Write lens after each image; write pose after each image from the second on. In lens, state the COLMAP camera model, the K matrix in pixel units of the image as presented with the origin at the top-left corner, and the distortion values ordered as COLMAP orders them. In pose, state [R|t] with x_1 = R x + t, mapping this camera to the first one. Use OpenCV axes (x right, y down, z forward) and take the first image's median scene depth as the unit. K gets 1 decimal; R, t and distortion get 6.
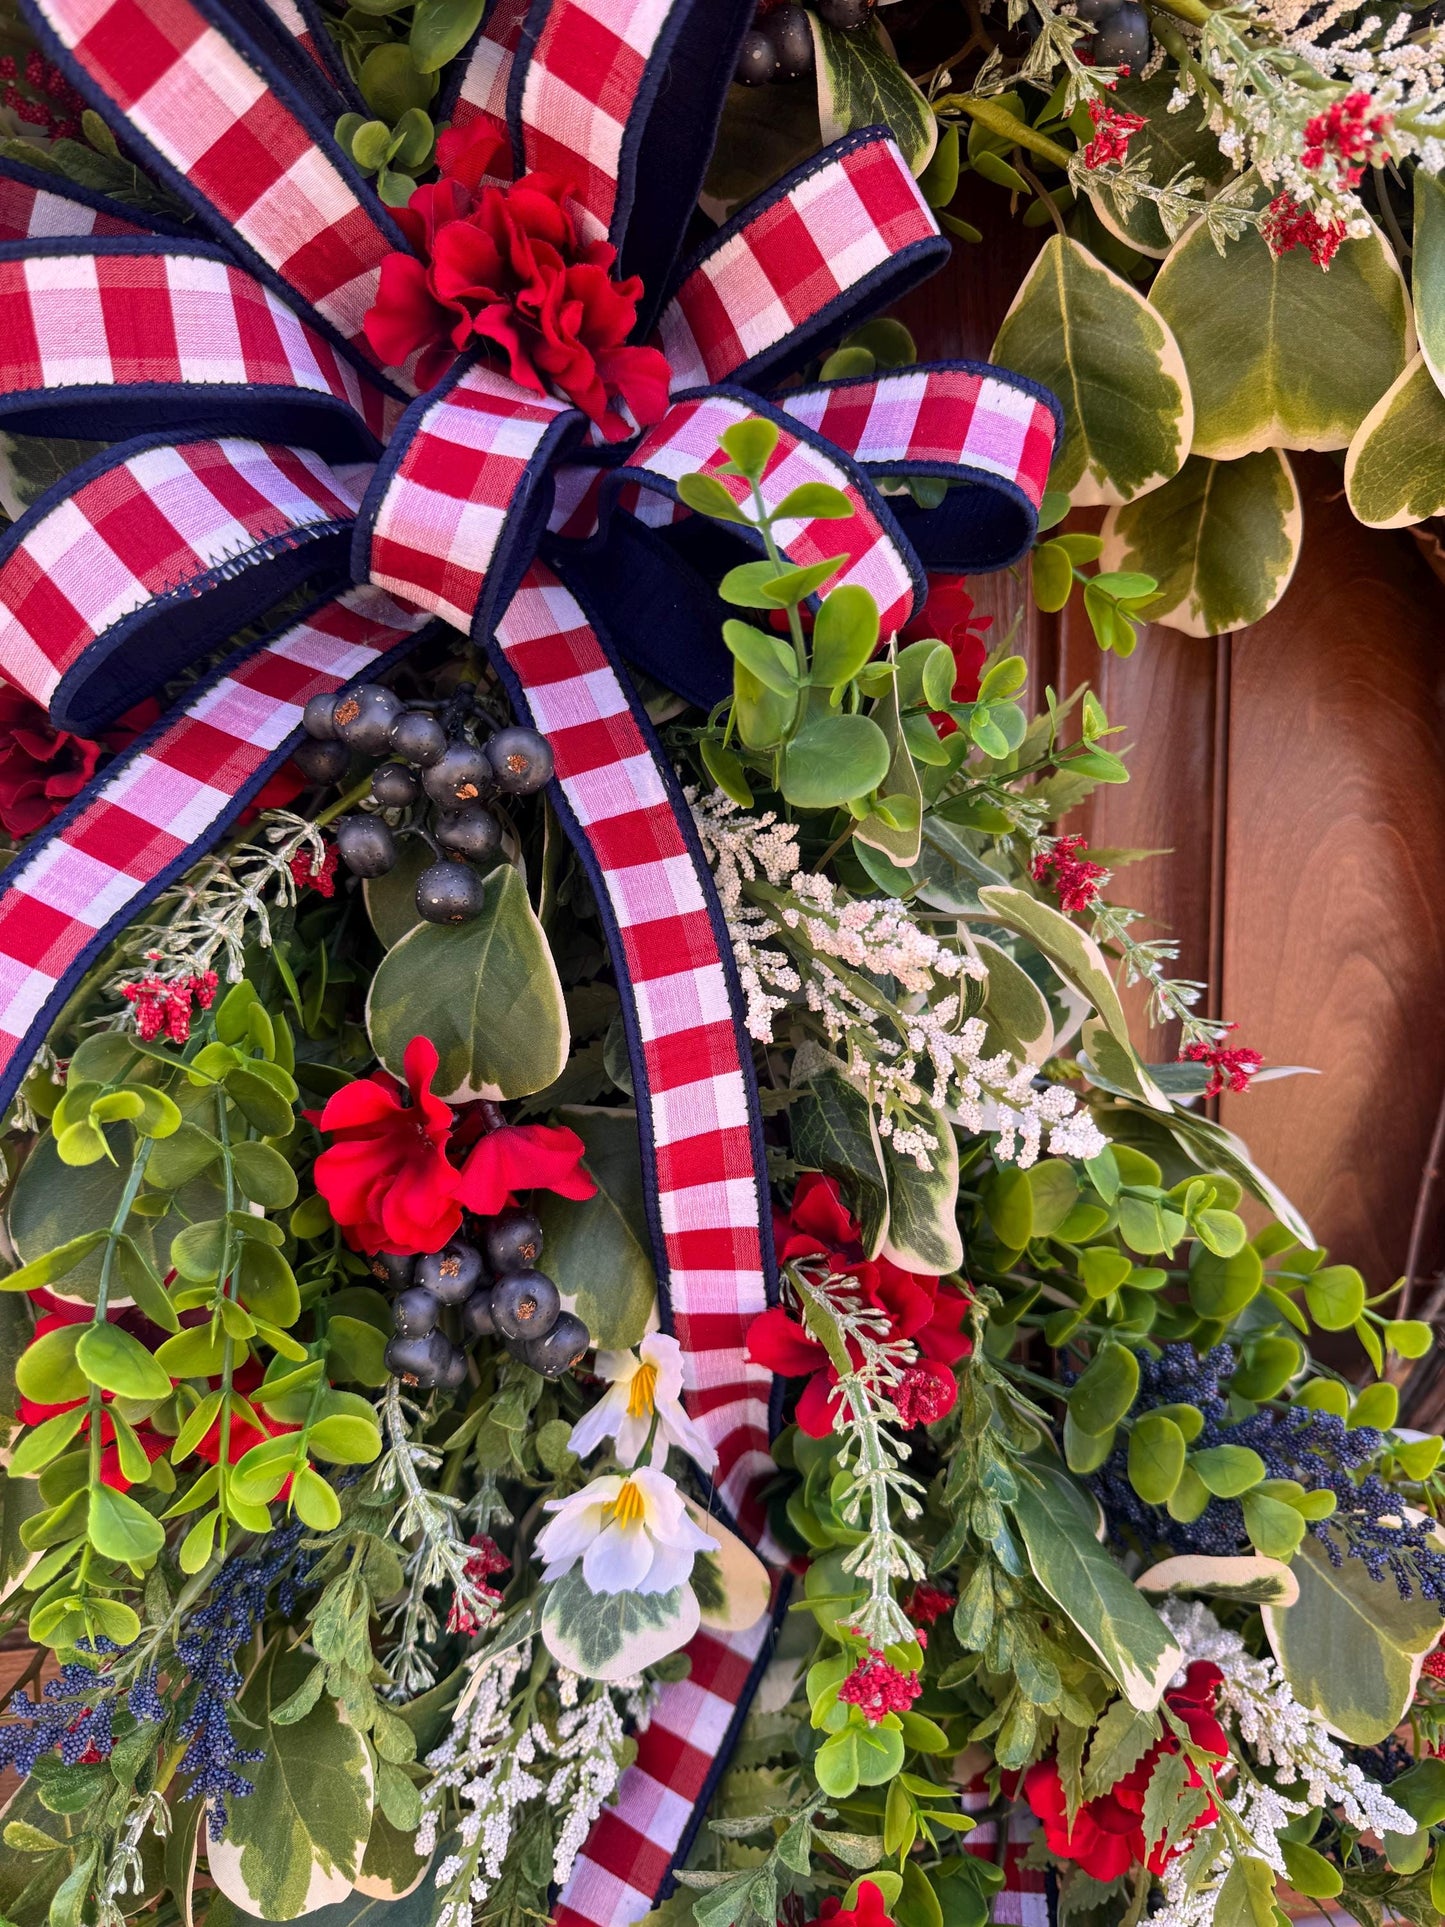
lens RADIAL K [[1393.3, 0, 732.1], [0, 1393.3, 968.0], [0, 0, 1]] dist [0.020814, -0.060056]
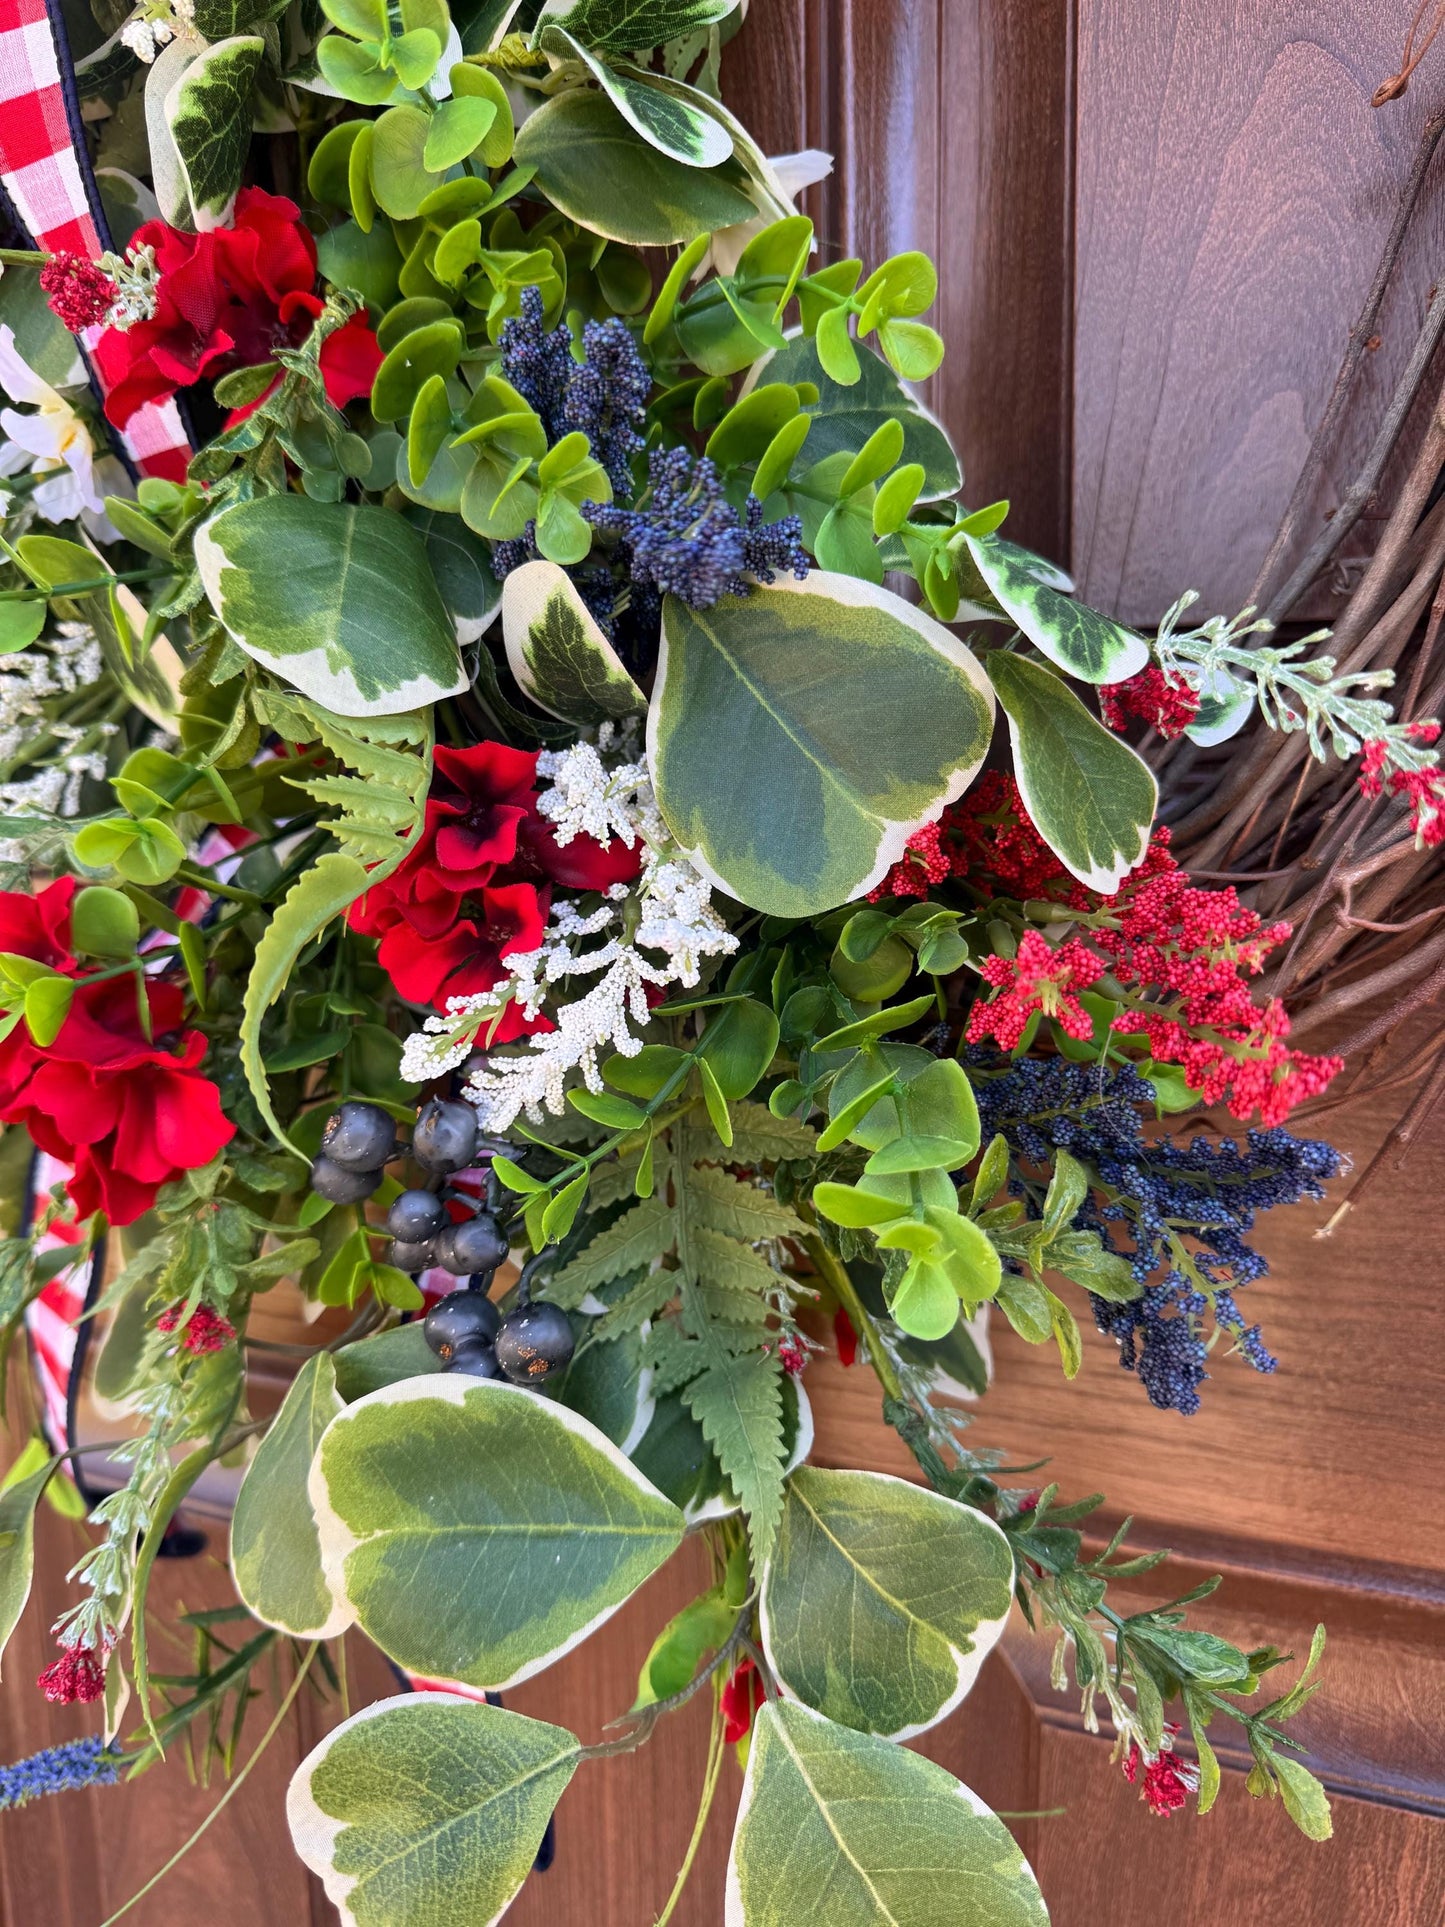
lens RADIAL K [[1393.3, 0, 724.4], [0, 1393.3, 964.3], [0, 0, 1]] dist [0.020814, -0.060056]
pose [[0.837125, 0.083704, -0.540570, 0.962252], [-0.063405, 0.996410, 0.056100, 0.641865], [0.543325, -0.012688, 0.839427, 0.472063]]
